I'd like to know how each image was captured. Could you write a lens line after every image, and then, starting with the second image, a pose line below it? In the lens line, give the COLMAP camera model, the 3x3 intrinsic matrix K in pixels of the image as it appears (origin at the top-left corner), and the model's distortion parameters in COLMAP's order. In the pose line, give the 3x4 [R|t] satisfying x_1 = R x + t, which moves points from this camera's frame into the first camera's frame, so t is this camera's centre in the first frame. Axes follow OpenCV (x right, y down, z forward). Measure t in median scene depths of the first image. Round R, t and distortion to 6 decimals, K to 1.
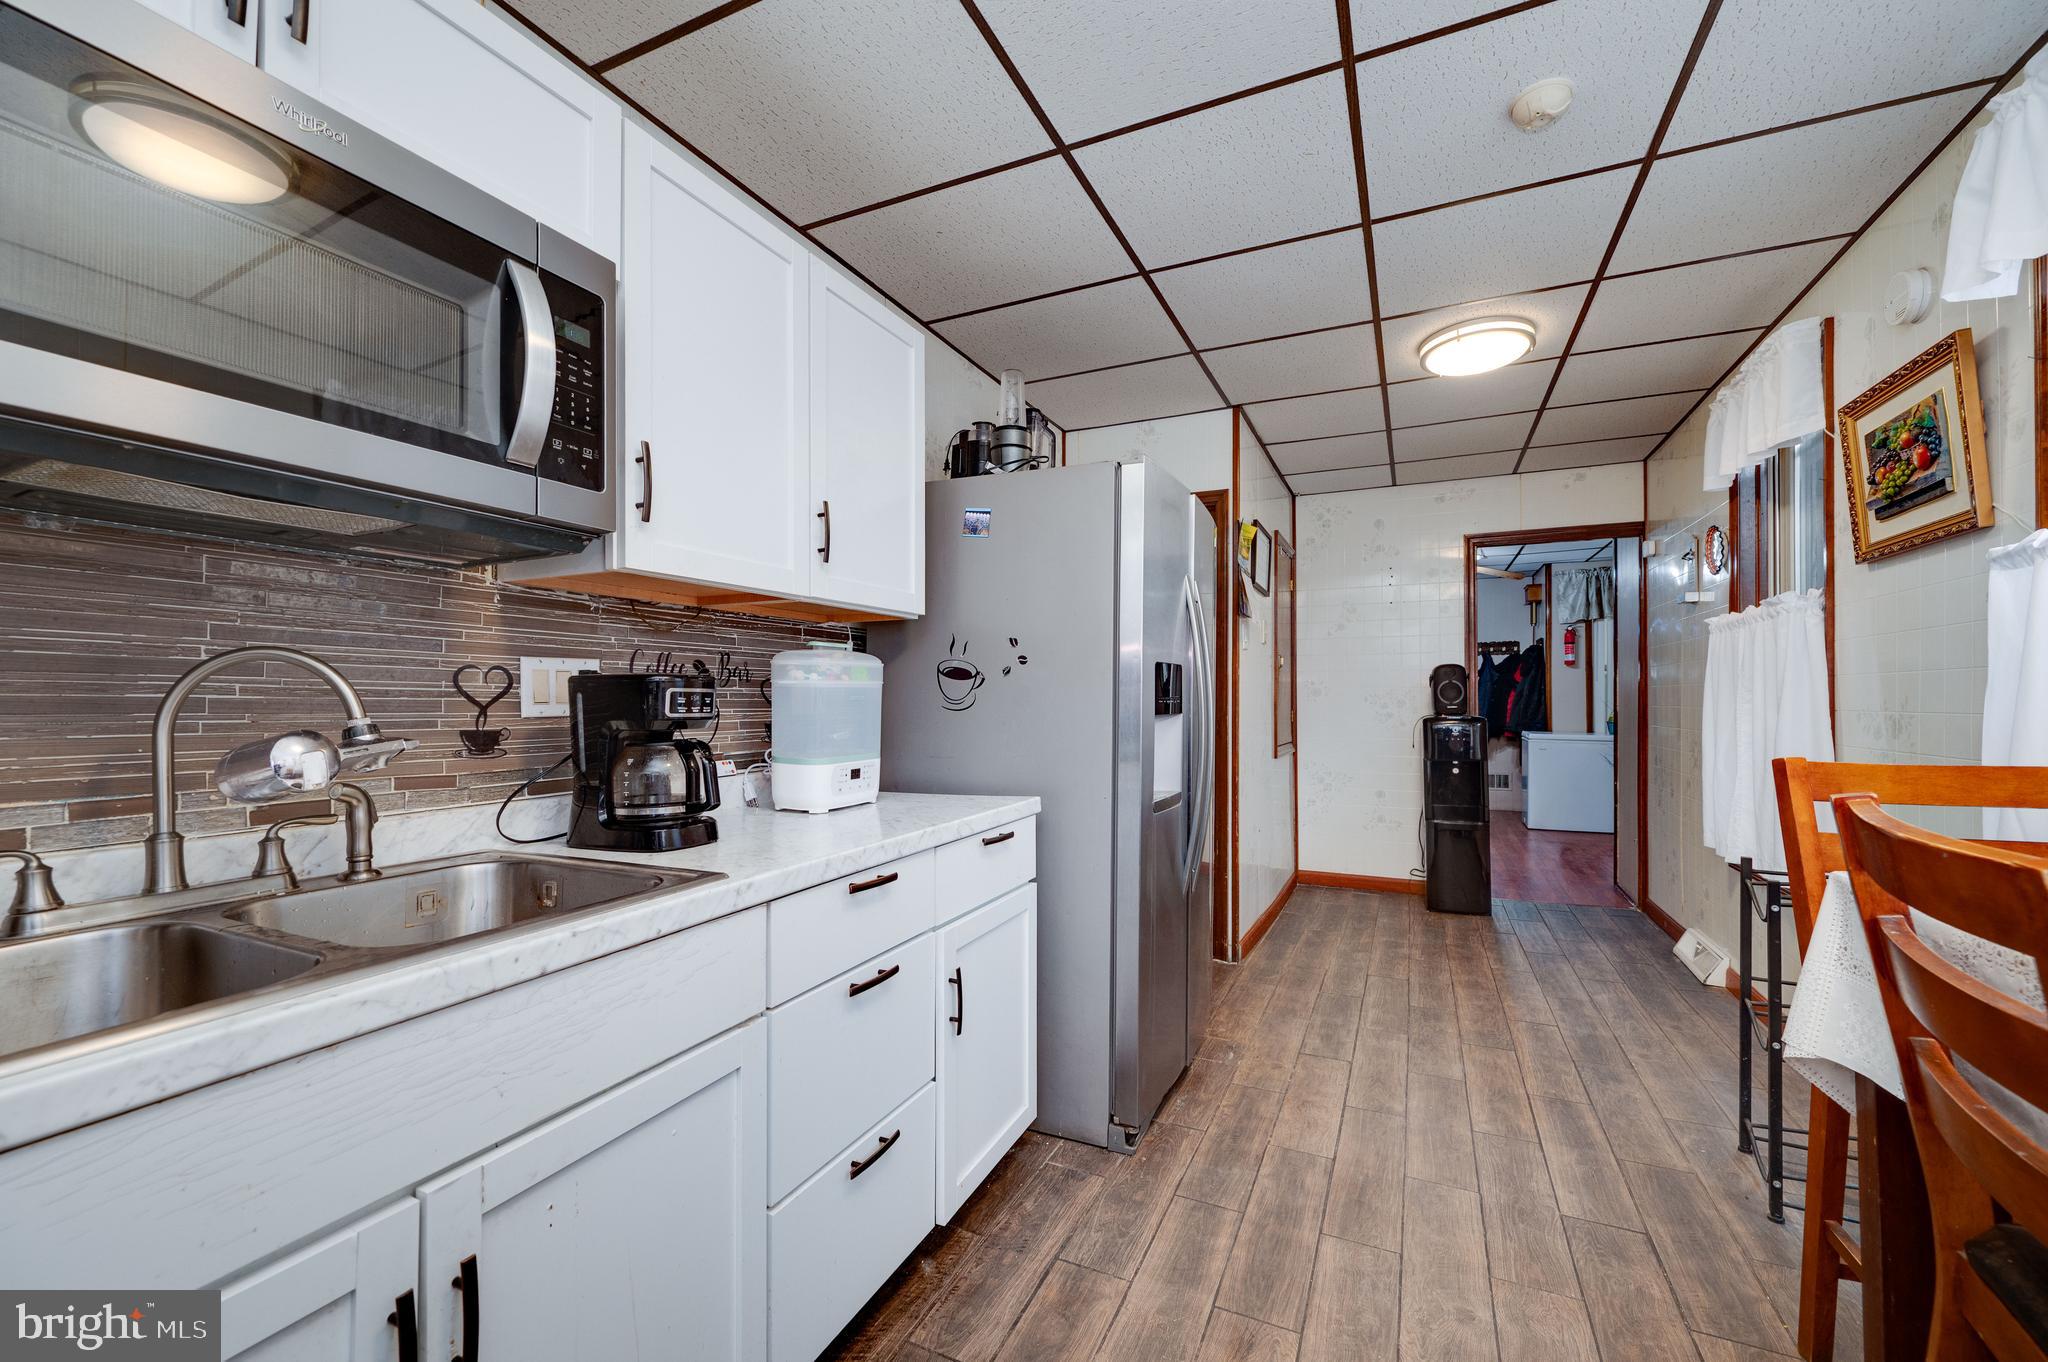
lens RADIAL K [[734.1, 0, 1063.8], [0, 734.1, 690.1], [0, 0, 1]] dist [-0.001408, -0.000101]
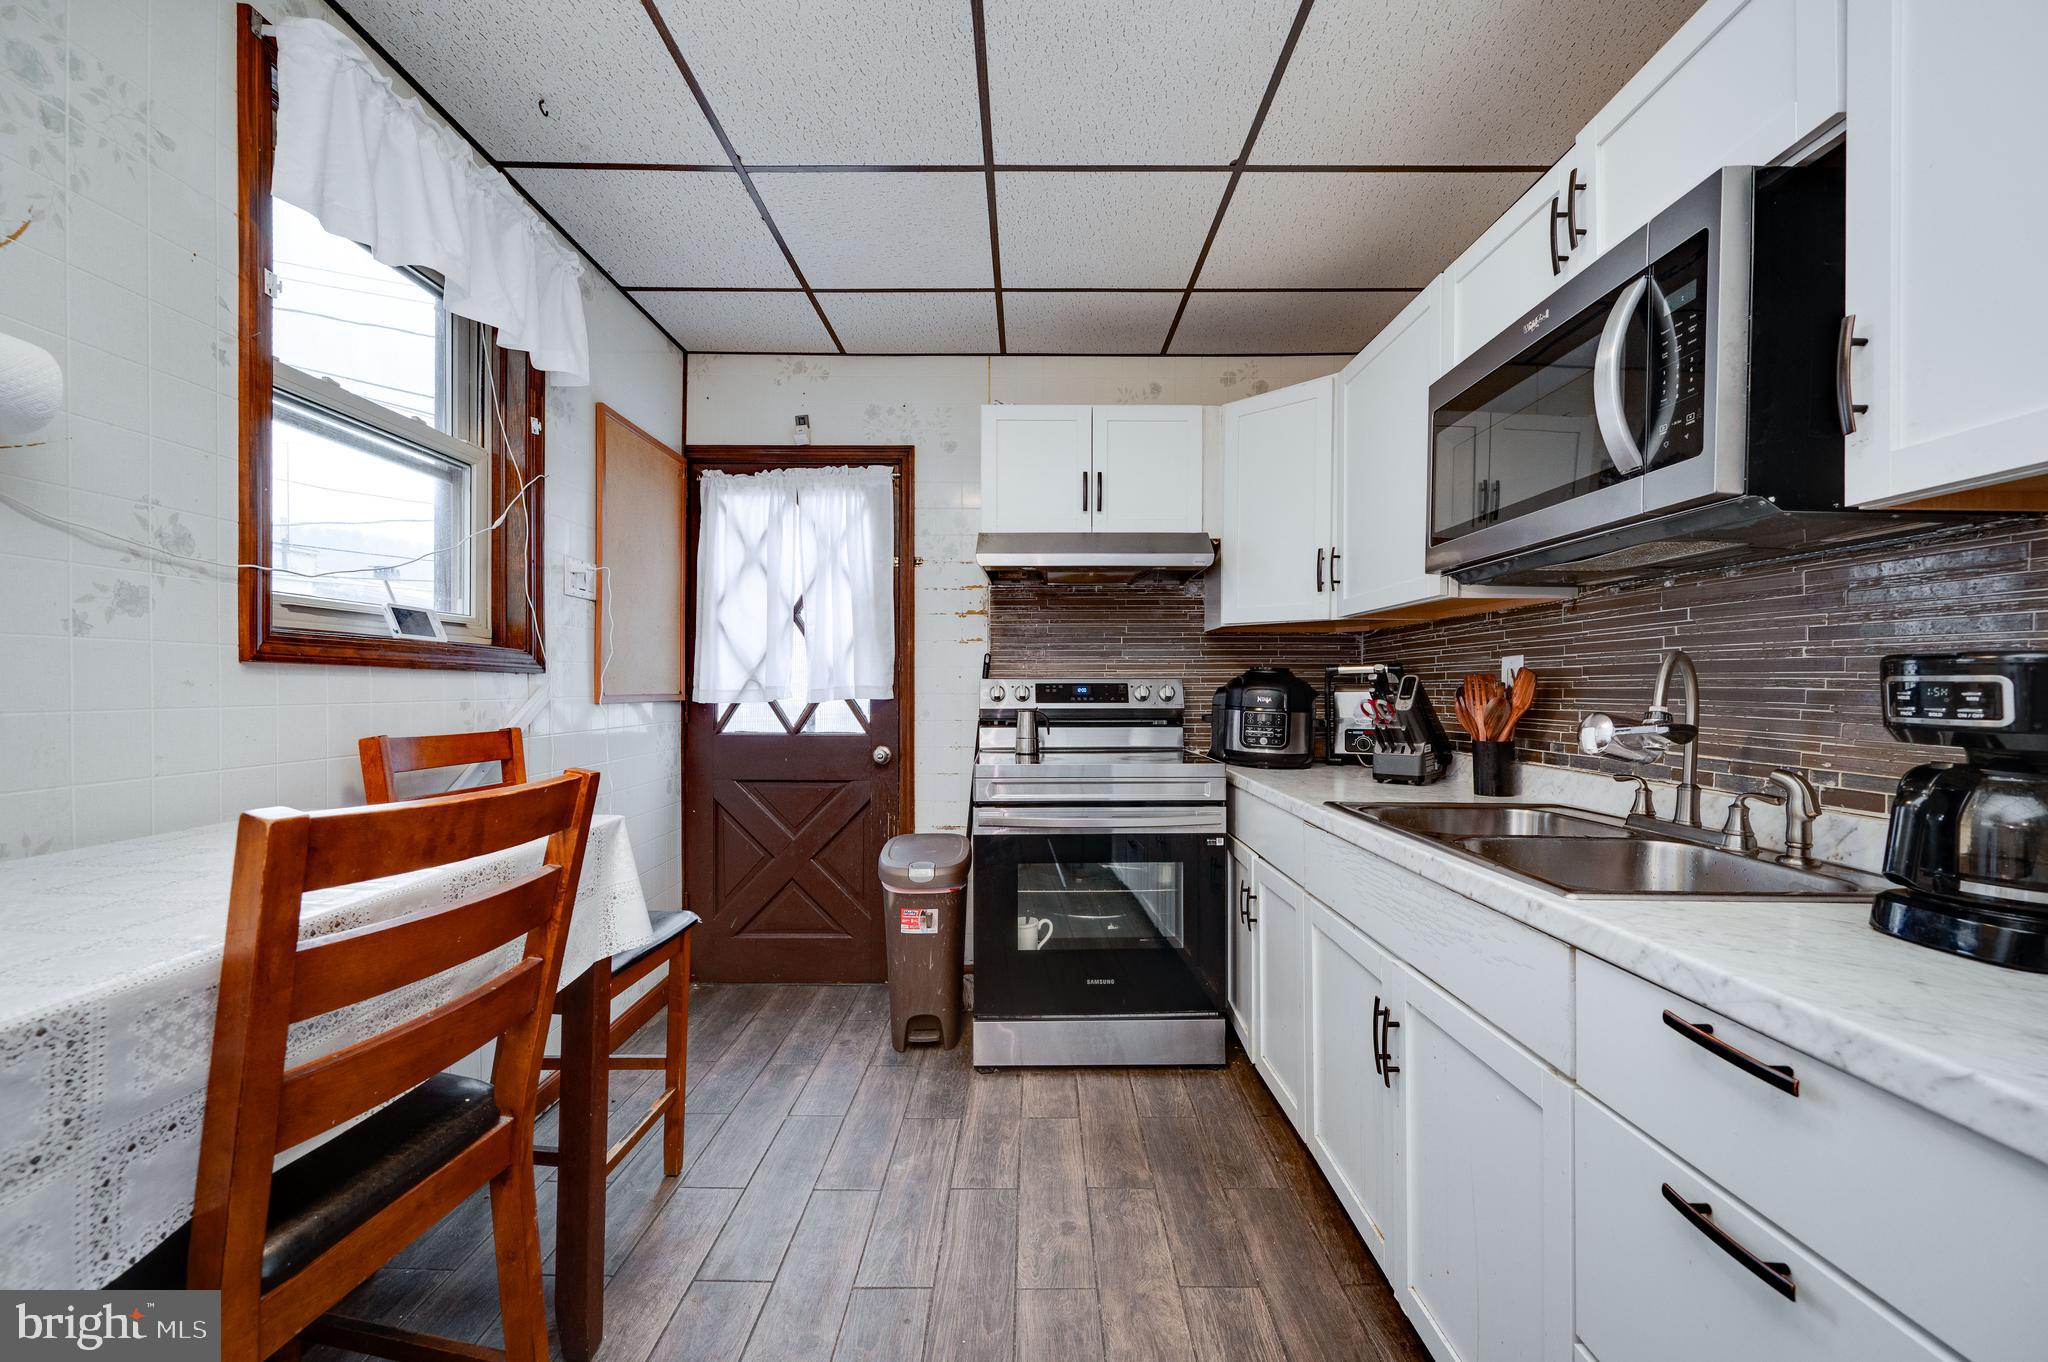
lens RADIAL K [[734.1, 0, 1037.0], [0, 734.1, 690.4], [0, 0, 1]] dist [-0.001408, -0.000101]
pose [[-0.895436, 0.001236, -0.445189, 0.486034], [0.003292, 0.999987, -0.003846, 0.011616], [0.445179, -0.004909, -0.895428, 1.497730]]
